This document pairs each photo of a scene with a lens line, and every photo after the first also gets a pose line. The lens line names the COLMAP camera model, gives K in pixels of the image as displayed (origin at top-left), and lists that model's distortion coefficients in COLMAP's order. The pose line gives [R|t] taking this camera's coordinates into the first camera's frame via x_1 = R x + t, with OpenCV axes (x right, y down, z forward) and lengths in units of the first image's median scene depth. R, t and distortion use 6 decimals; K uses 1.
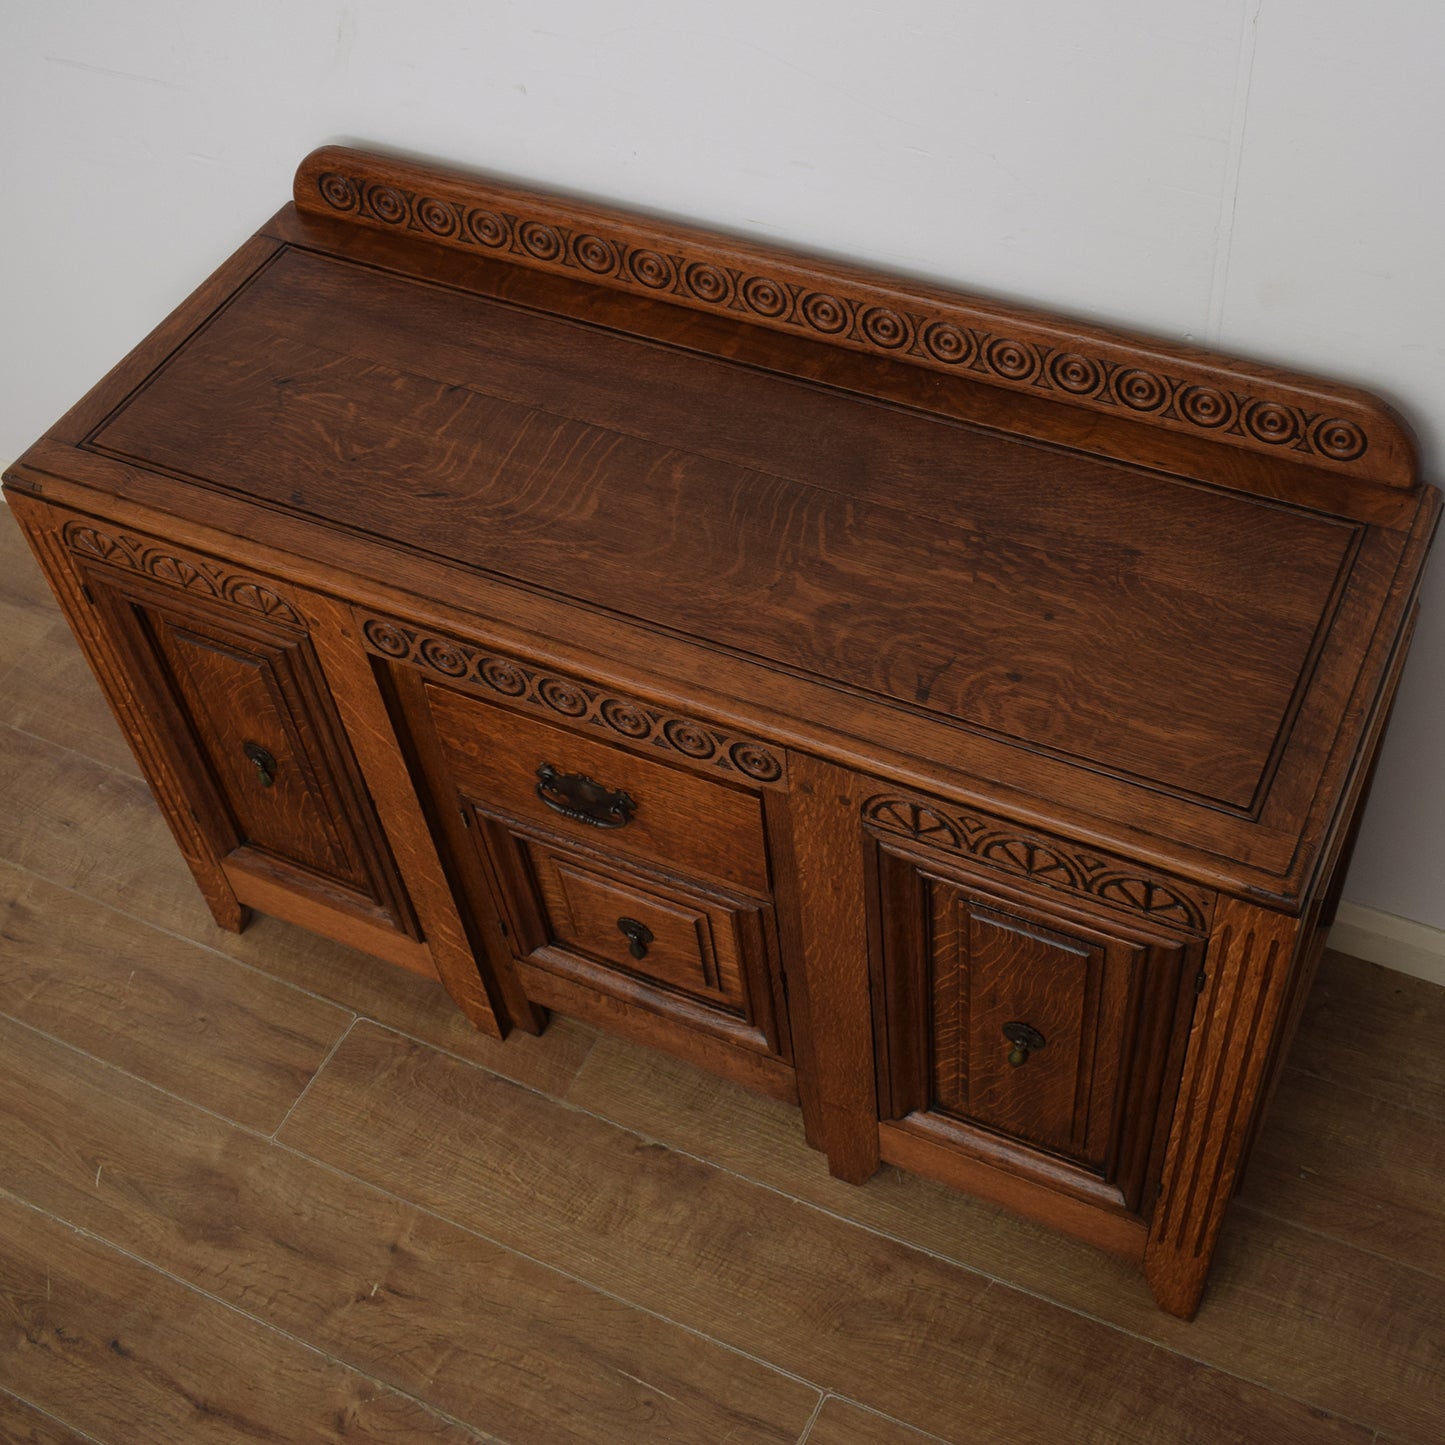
lens RADIAL K [[1891.5, 0, 796.3], [0, 1891.5, 630.9], [0, 0, 1]] dist [-0.093032, 0.007664]
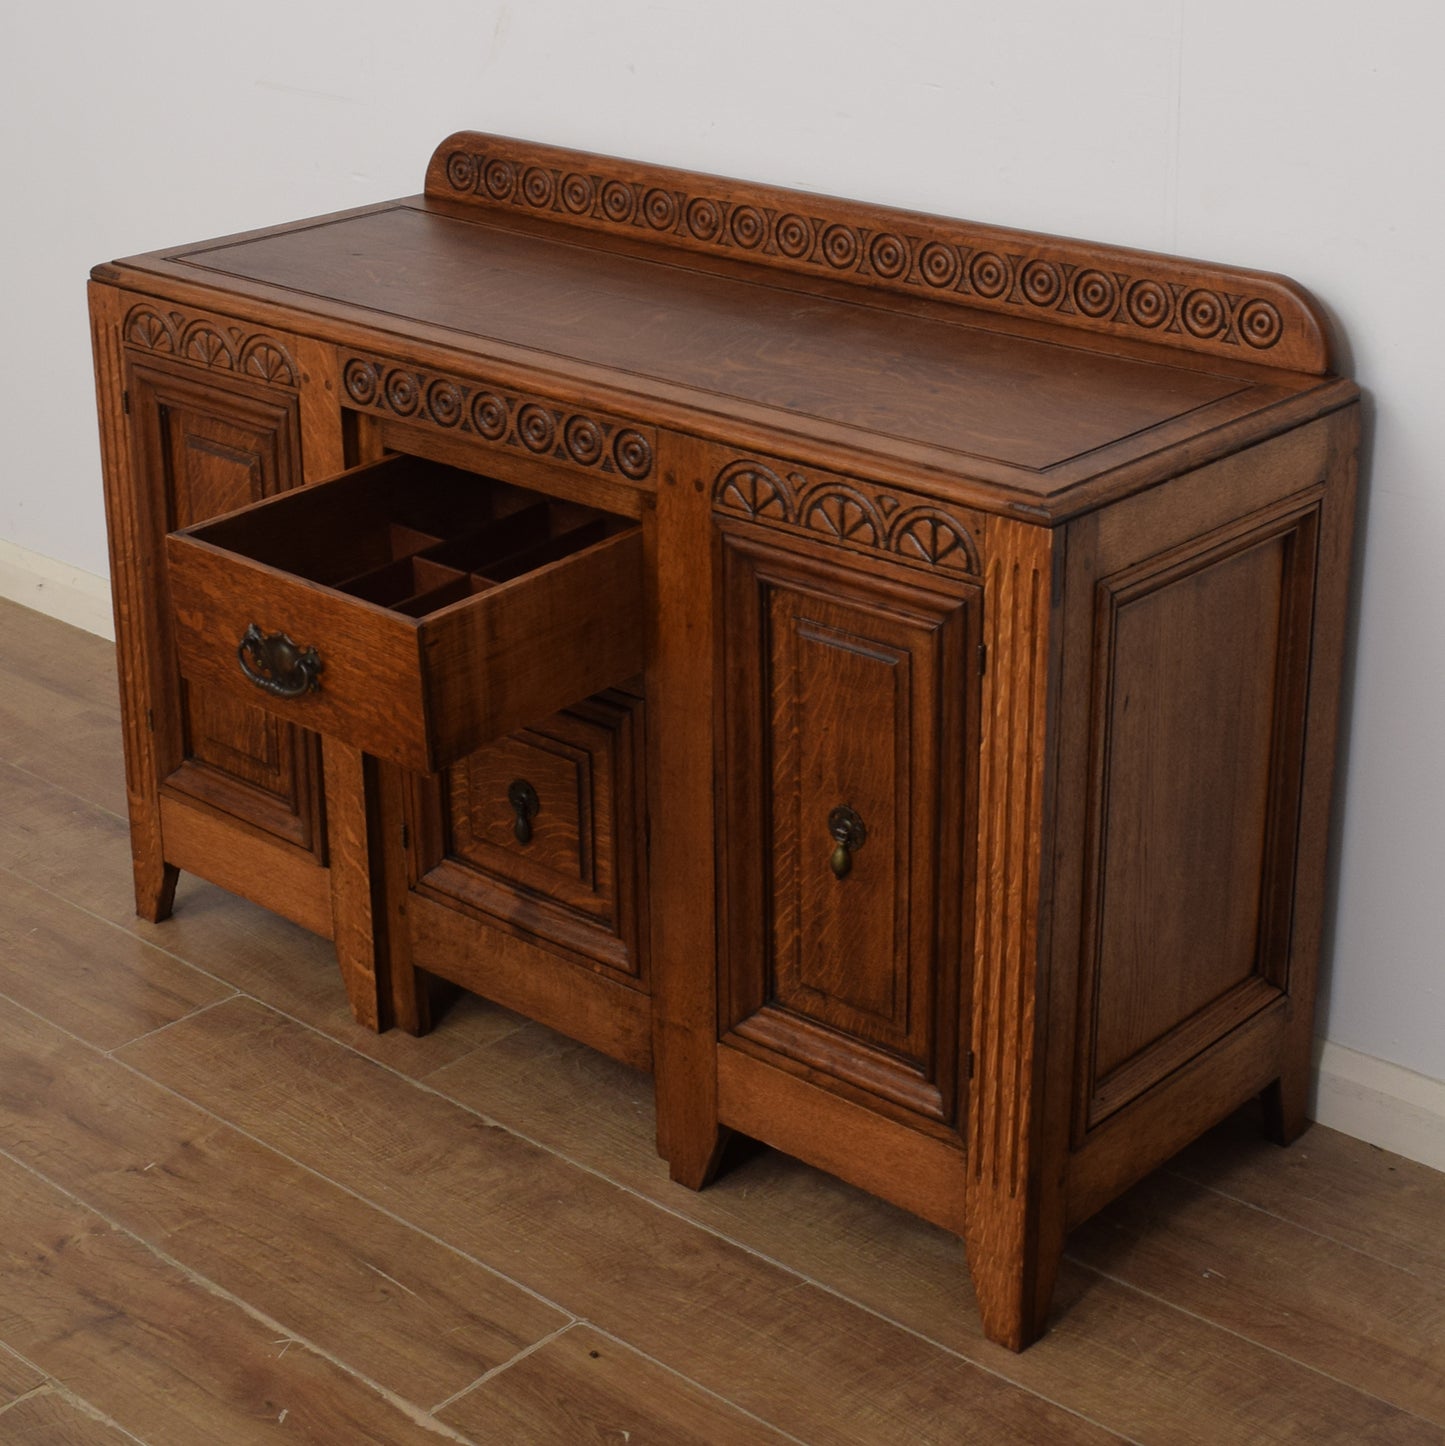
lens RADIAL K [[2724.1, 0, 721.6], [0, 2724.1, 511.8], [0, 0, 1]] dist [-0.090530, -0.027529]
pose [[0.956248, 0.141343, -0.256148, 0.382105], [-0.246549, 0.860665, -0.445499, 0.691537], [0.157490, 0.489160, 0.857857, -0.271844]]
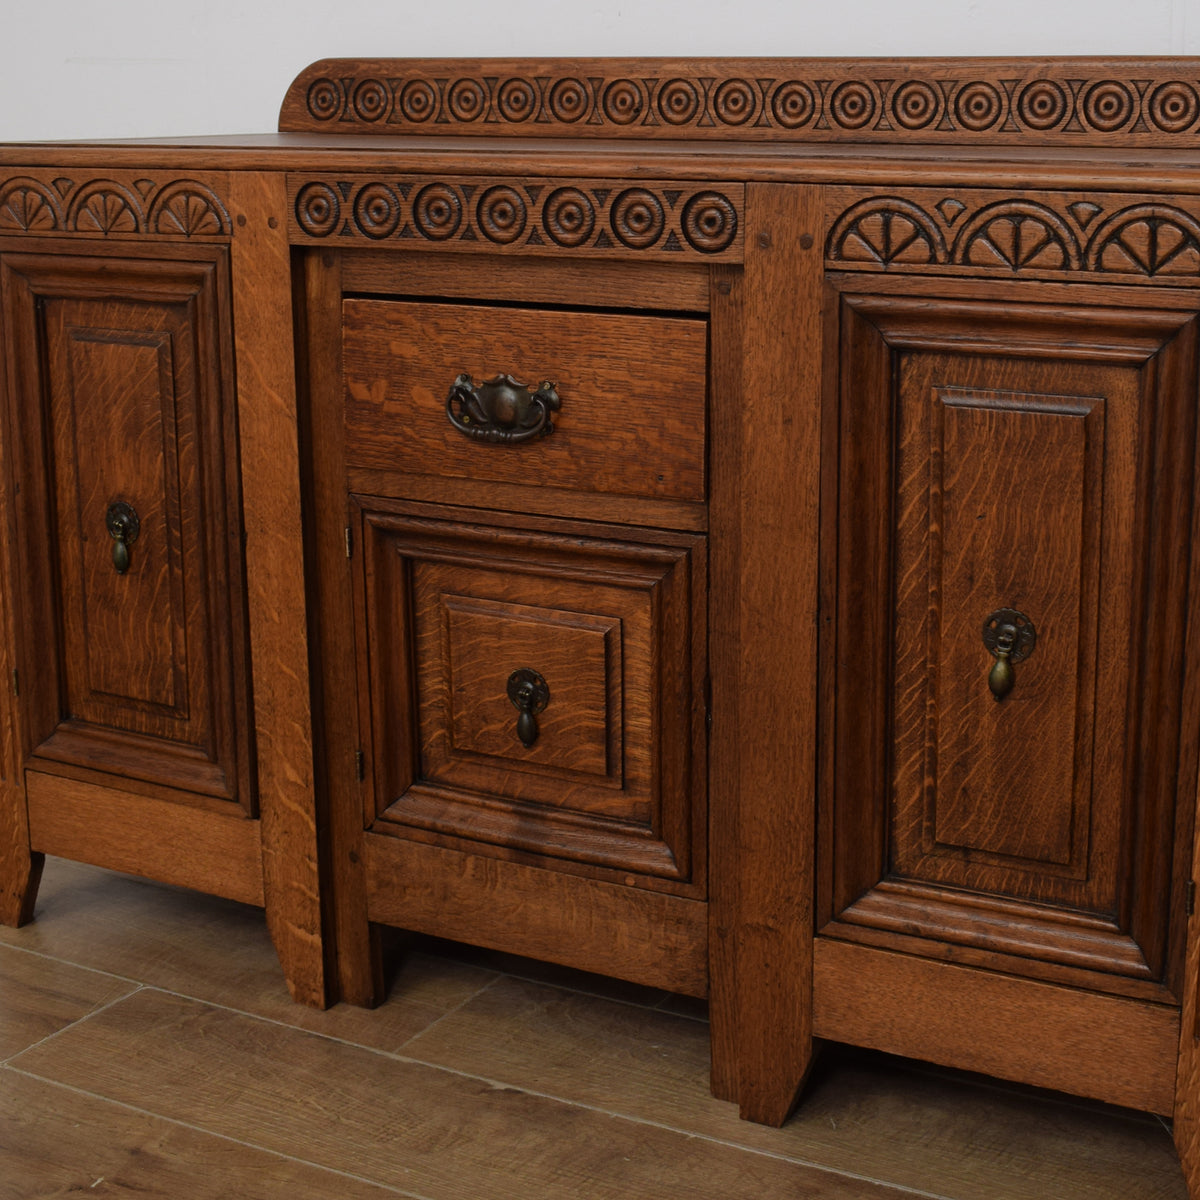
lens RADIAL K [[1982.9, 0, 720.9], [0, 1982.9, 508.8], [0, 0, 1]] dist [-0.094977, 0.001853]
pose [[0.997620, 0.067542, -0.013857, 0.005850], [-0.062857, 0.808315, -0.585385, 0.657894], [-0.028337, 0.584862, 0.810637, 0.276157]]
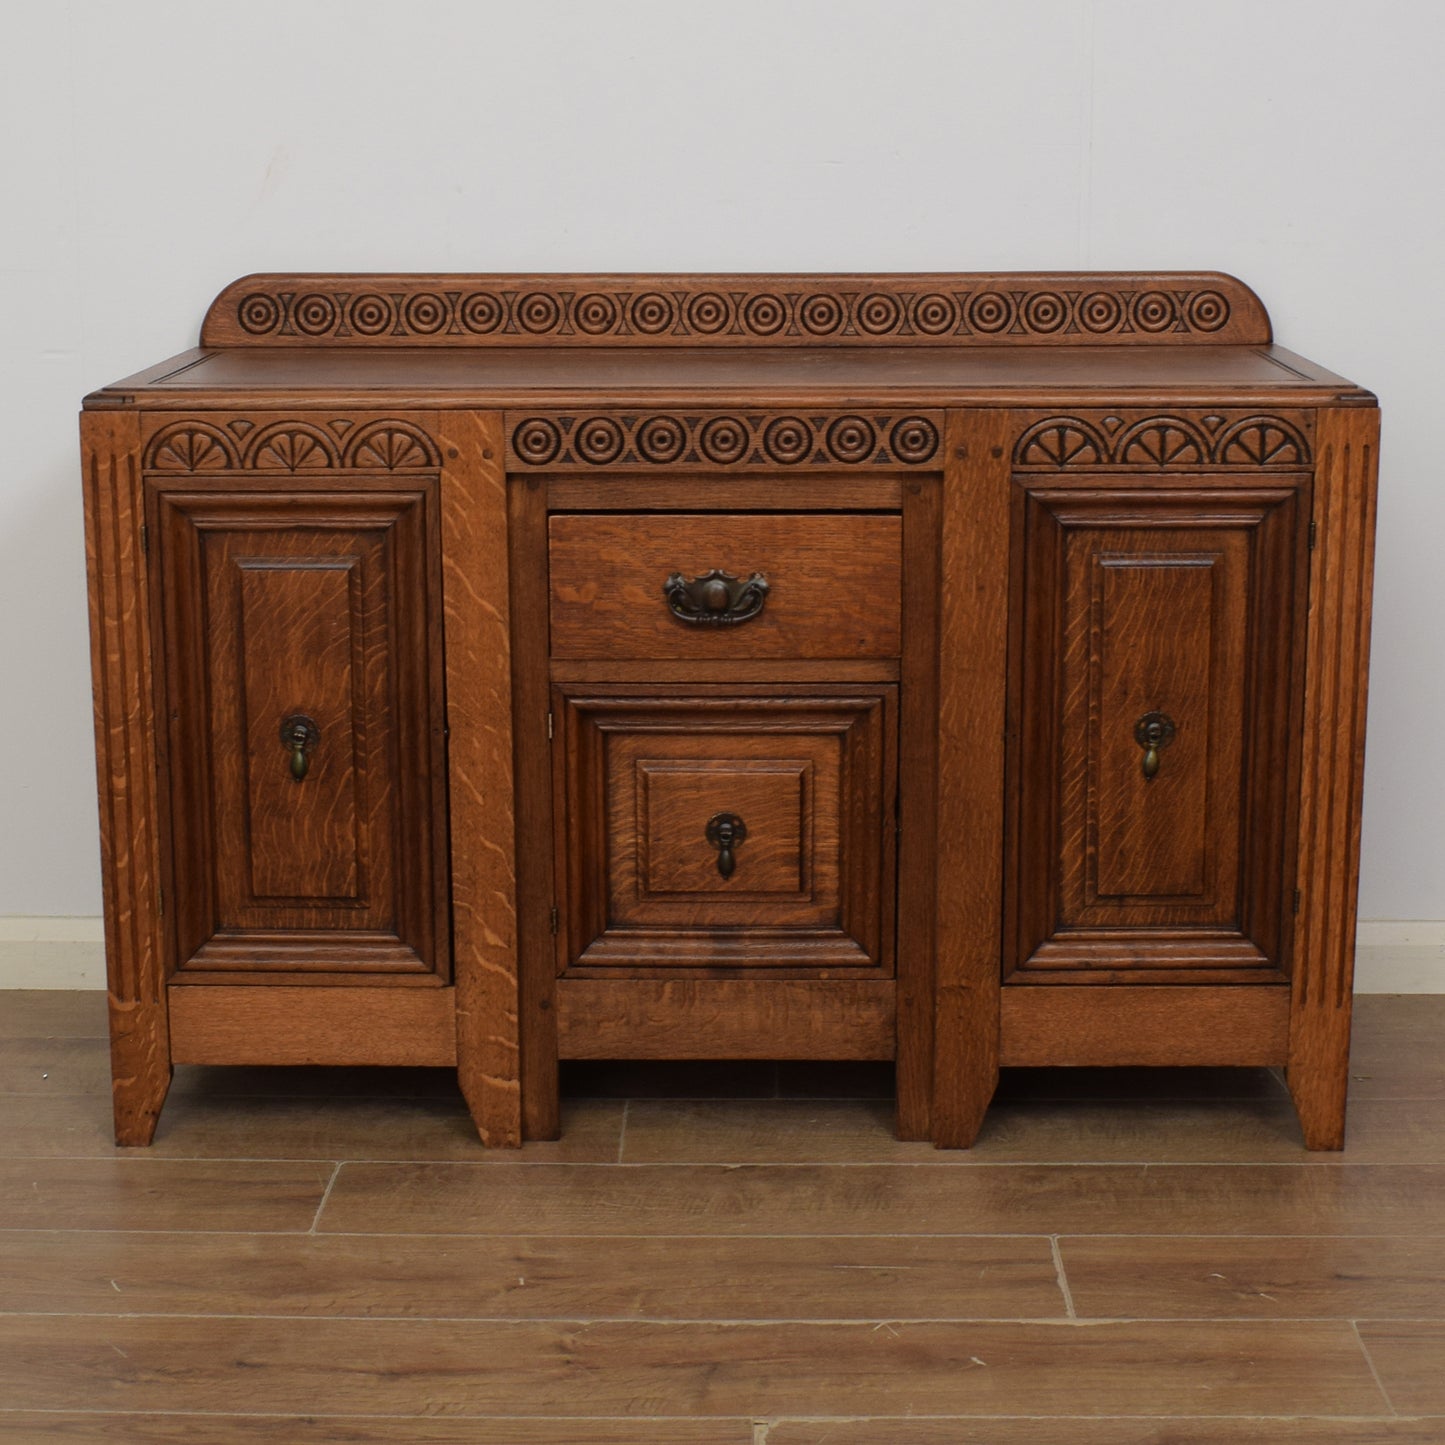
lens RADIAL K [[2763.1, 0, 707.0], [0, 2763.1, 691.5], [0, 0, 1]] dist [-0.083032, -0.087241]
pose [[0.911788, -0.033317, 0.409308, -0.755141], [0.268913, 0.801725, -0.533781, 0.959762], [-0.310368, 0.596763, 0.739963, -0.121233]]
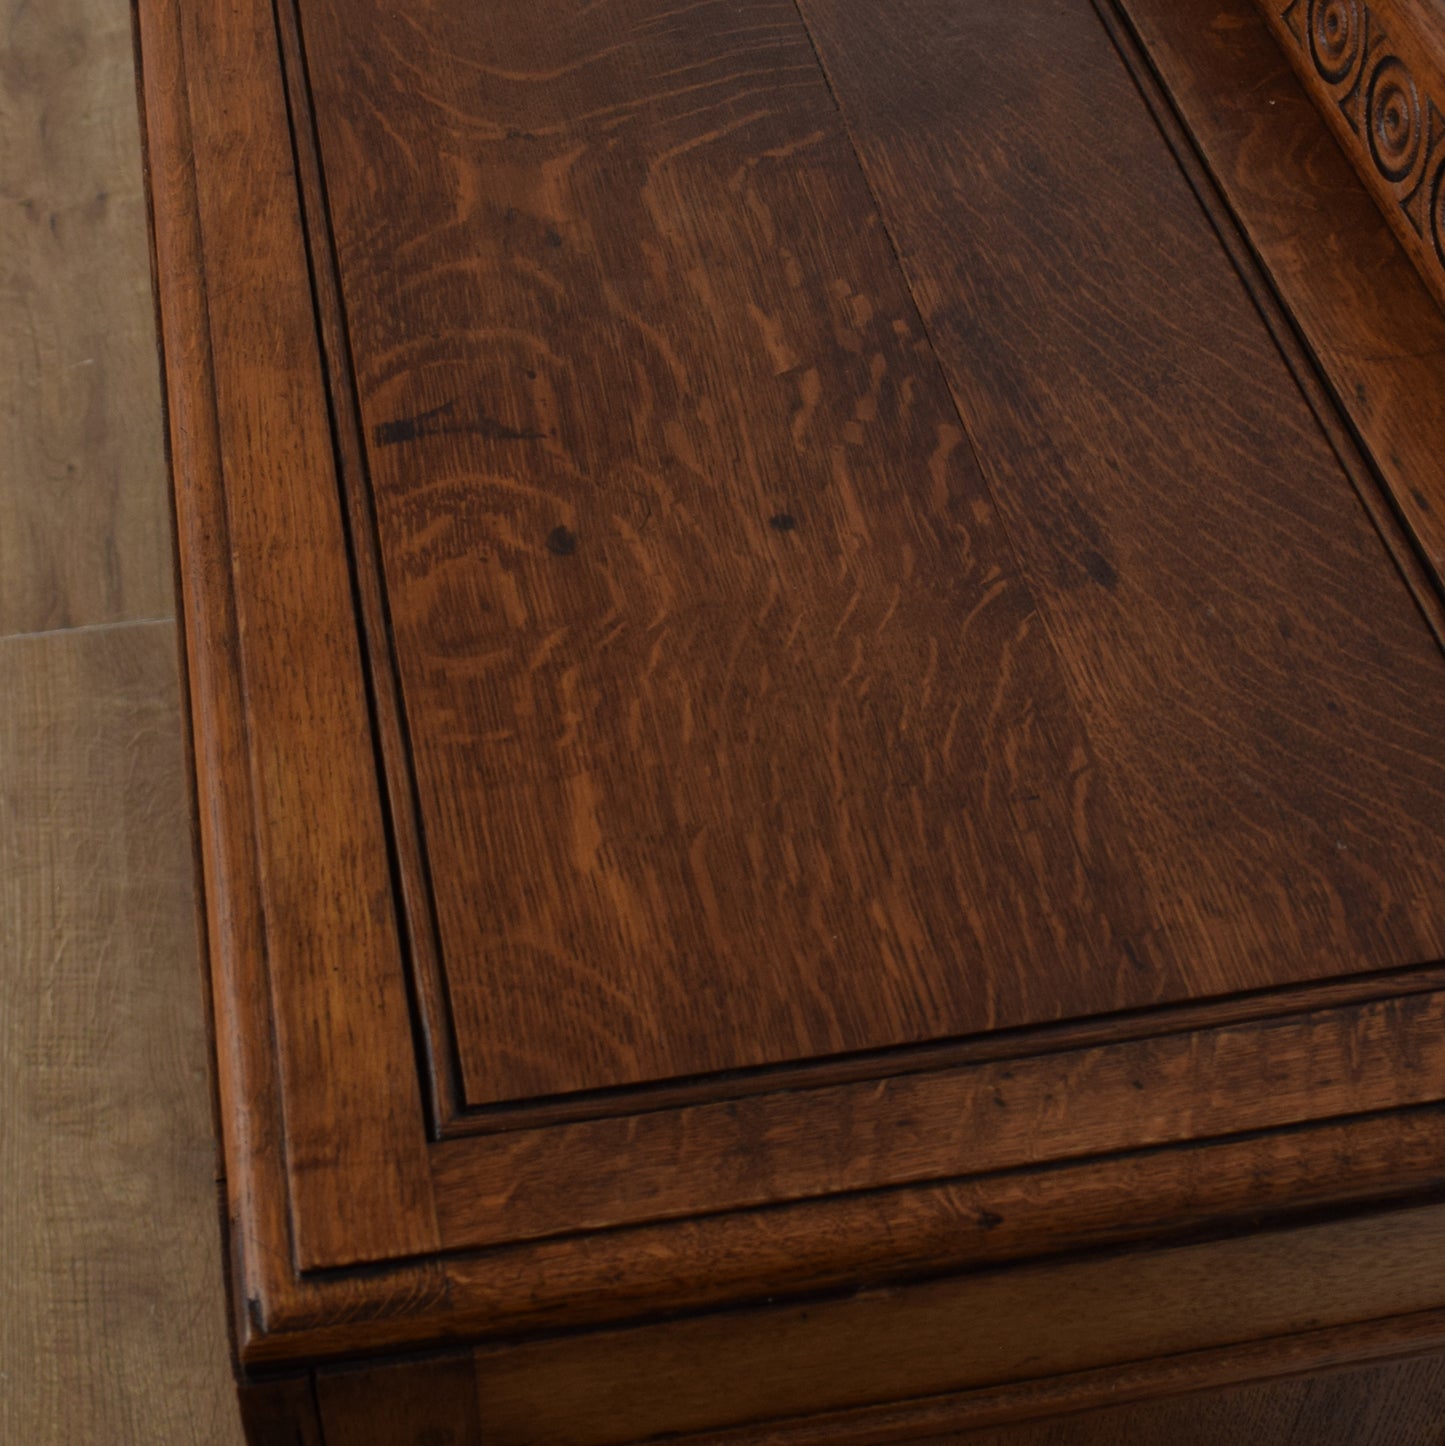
lens RADIAL K [[2674.8, 0, 630.0], [0, 2674.8, 565.6], [0, 0, 1]] dist [-0.060709, -0.113391]
pose [[0.574729, 0.618915, -0.535379, 0.380756], [-0.626879, 0.753506, 0.198122, -0.082701], [0.526032, 0.221752, 0.821046, 0.477741]]
